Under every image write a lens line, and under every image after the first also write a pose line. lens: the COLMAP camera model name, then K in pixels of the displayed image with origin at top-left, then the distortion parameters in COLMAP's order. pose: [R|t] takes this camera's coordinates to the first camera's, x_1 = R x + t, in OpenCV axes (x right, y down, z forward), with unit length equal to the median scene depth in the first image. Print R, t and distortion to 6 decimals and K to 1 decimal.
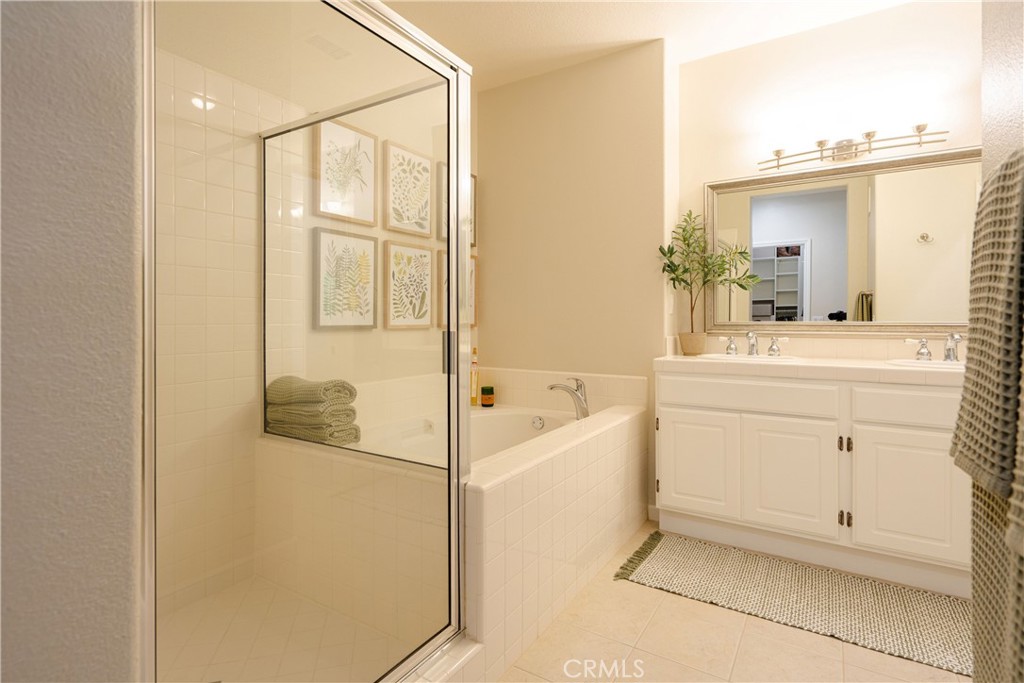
lens RADIAL K [[512.4, 0, 512.5], [0, 512.4, 316.3], [0, 0, 1]] dist [-0.000458, -0.000234]
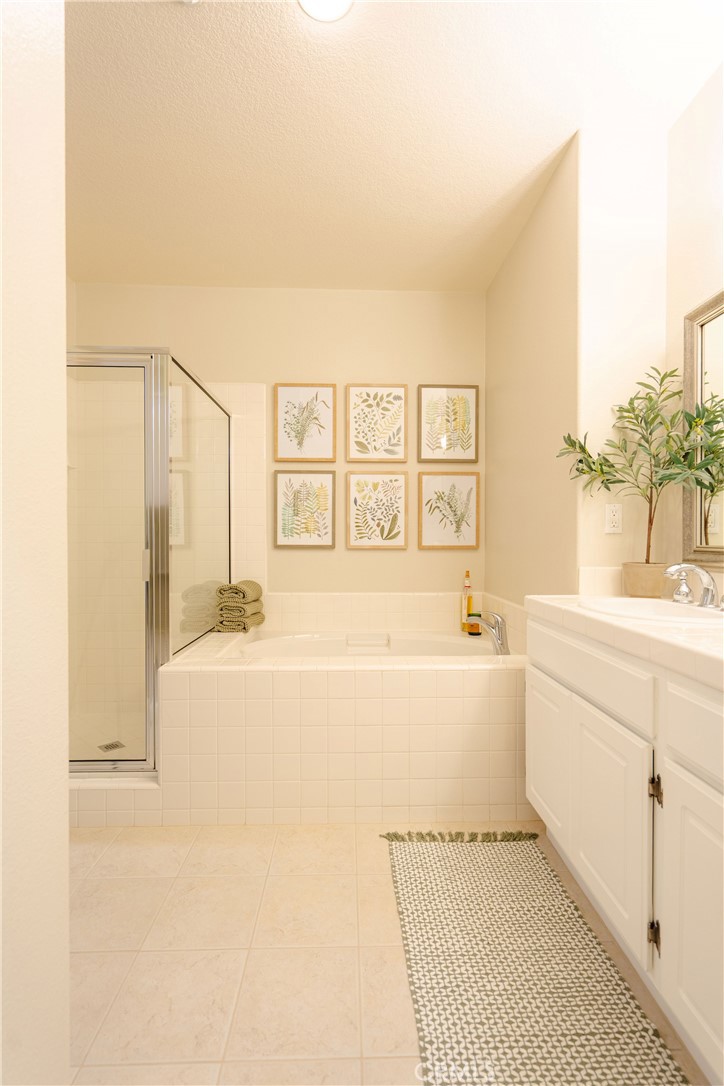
lens RADIAL K [[513.1, 0, 362.0], [0, 513.1, 543.0], [0, 0, 1]] dist [-0.000240, 0.000120]
pose [[0.551715, 0.005068, -0.834017, 0.711418], [0.002157, 0.999970, 0.007503, 0.003642], [0.834030, -0.005938, 0.551688, 0.379354]]
